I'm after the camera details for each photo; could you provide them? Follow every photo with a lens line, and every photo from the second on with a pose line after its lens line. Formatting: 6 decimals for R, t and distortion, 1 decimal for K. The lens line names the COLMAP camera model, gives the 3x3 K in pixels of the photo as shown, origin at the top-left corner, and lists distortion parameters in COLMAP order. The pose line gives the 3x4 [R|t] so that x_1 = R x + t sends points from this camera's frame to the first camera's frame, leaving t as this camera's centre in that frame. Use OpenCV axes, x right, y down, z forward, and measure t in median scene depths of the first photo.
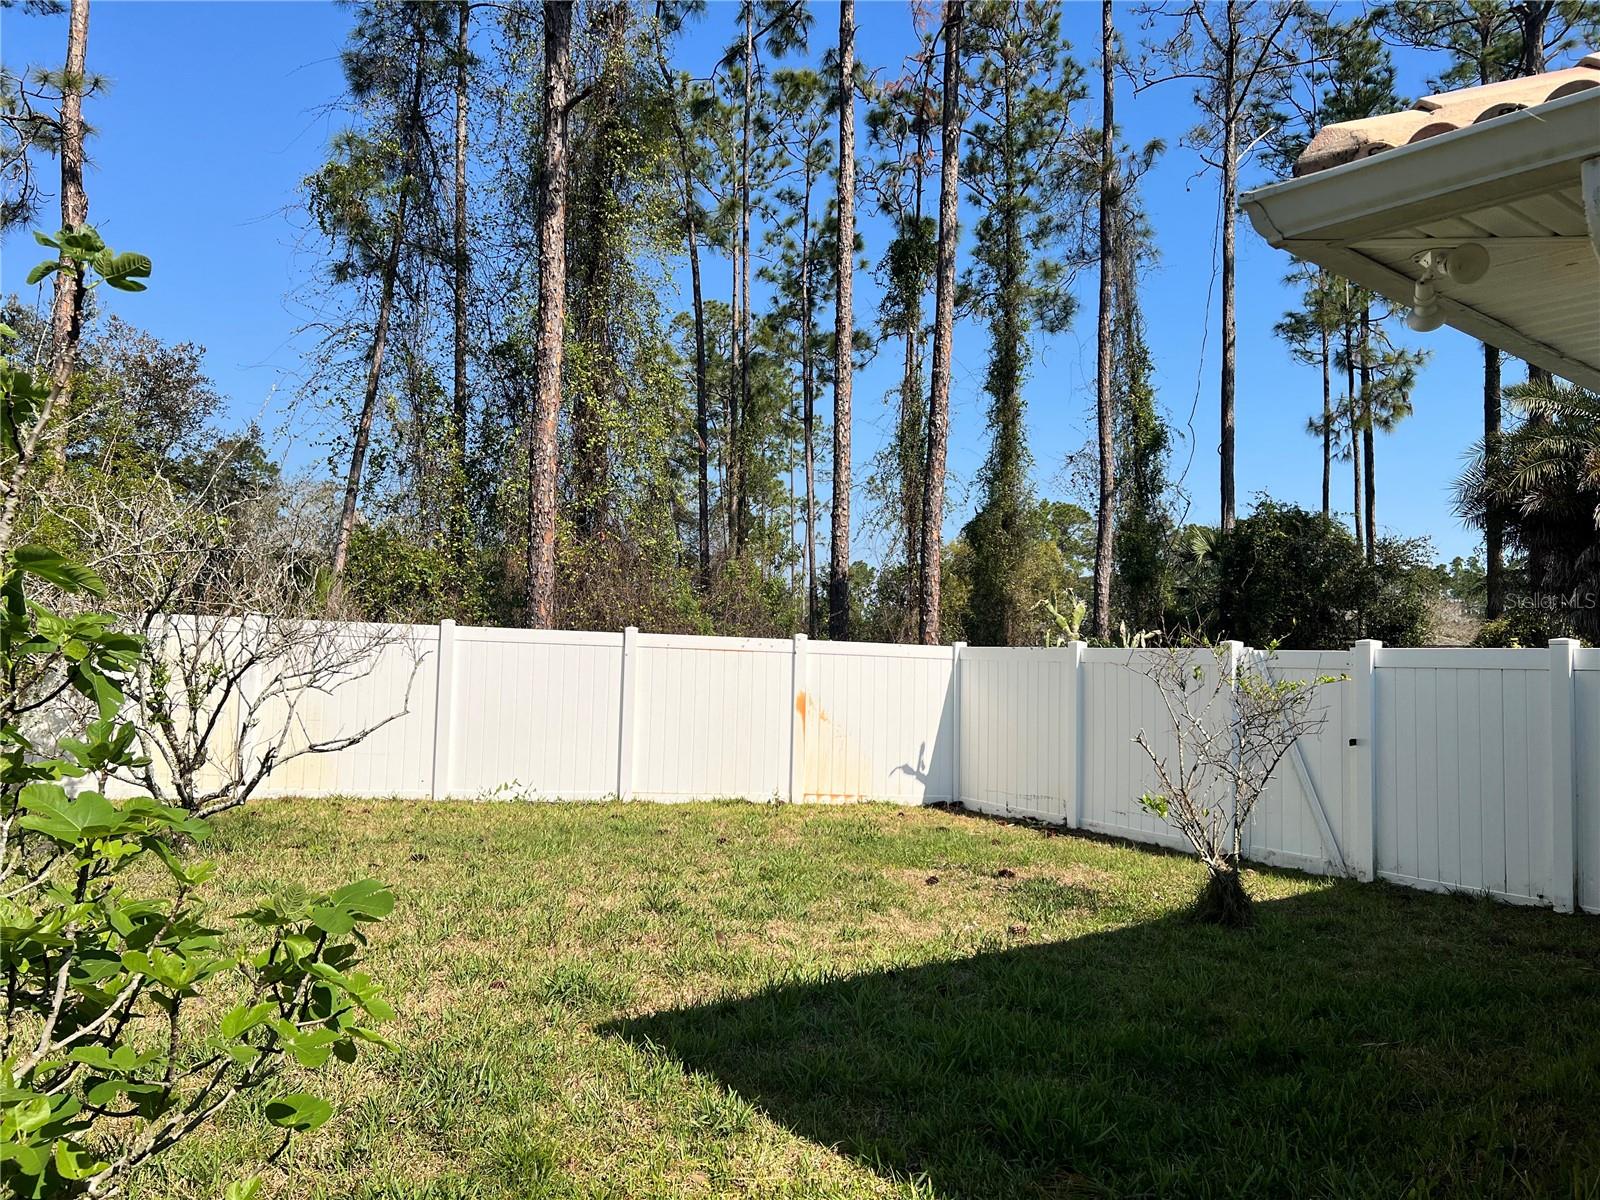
lens RADIAL K [[1202.0, 0, 807.2], [0, 1202.0, 590.5], [0, 0, 1]] dist [0.030424, -0.038738]
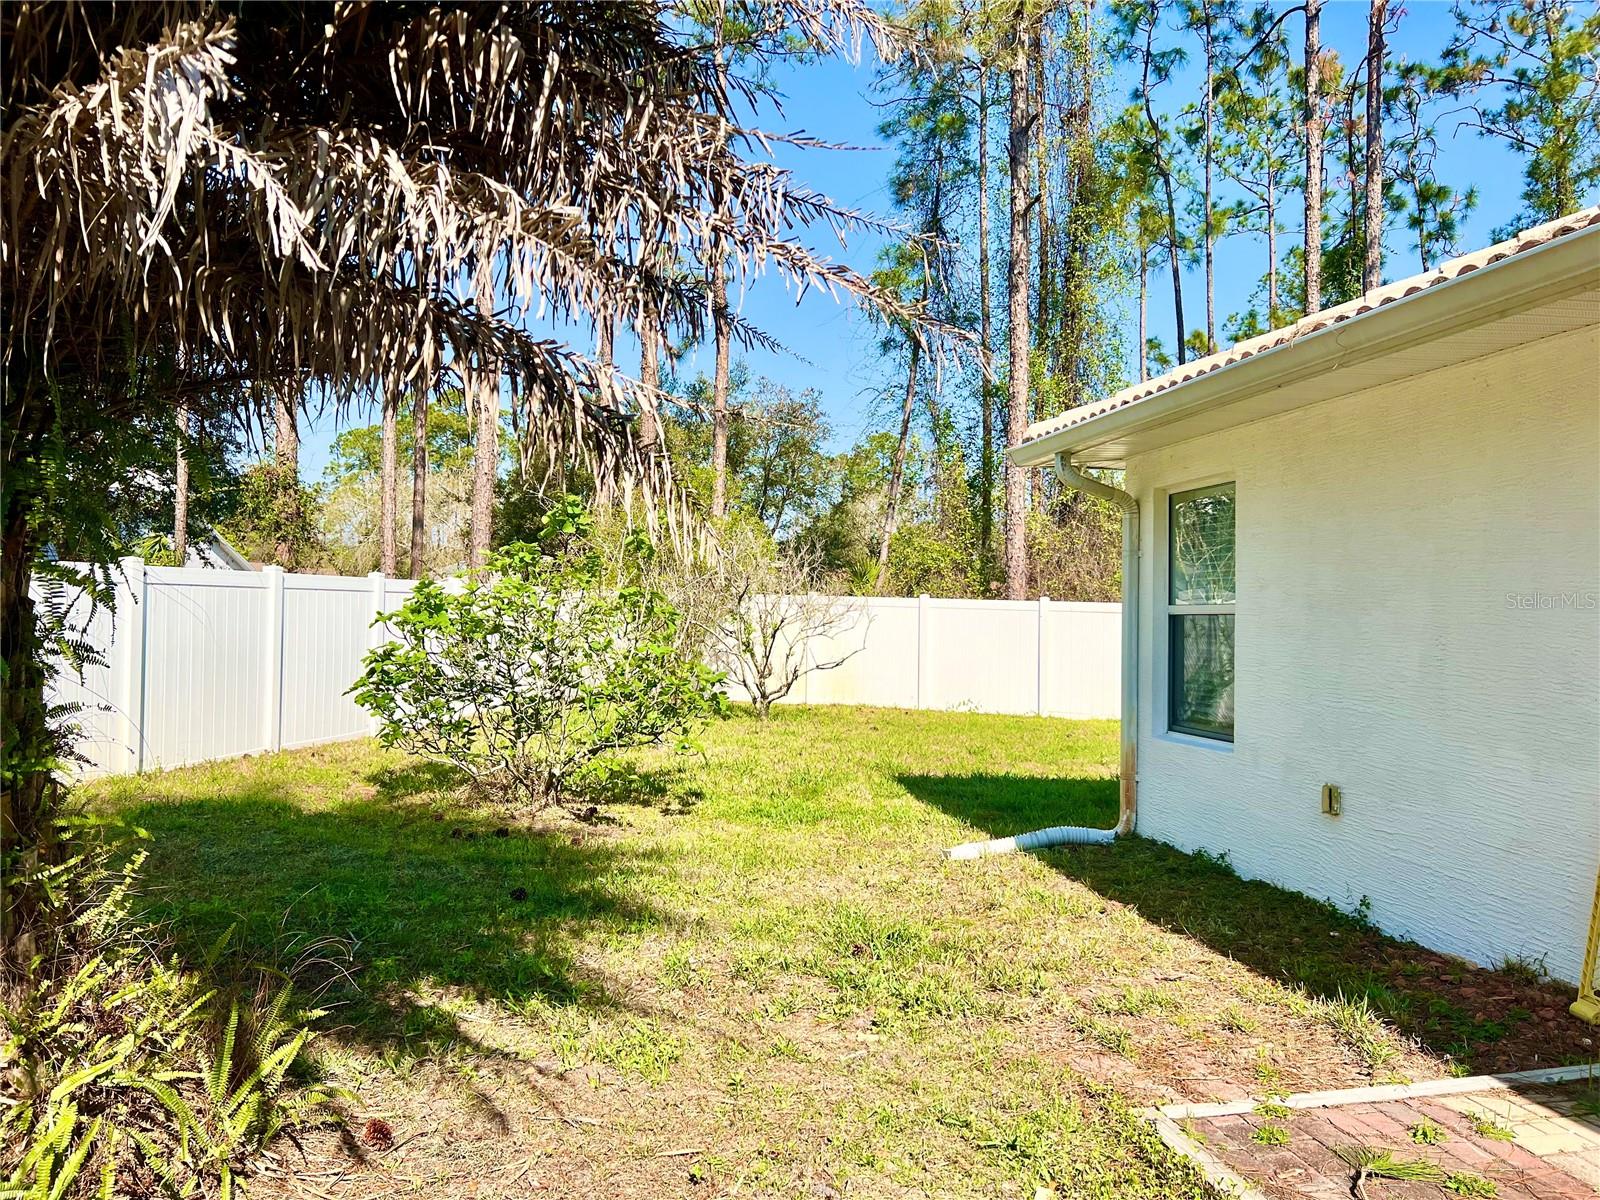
lens RADIAL K [[1202.0, 0, 799.4], [0, 1202.0, 603.7], [0, 0, 1]] dist [0.030424, -0.038738]
pose [[0.867403, -0.015000, -0.497381, 0.225813], [0.034878, 0.998920, 0.030698, -0.011655], [0.496383, -0.043975, 0.866989, -0.285697]]
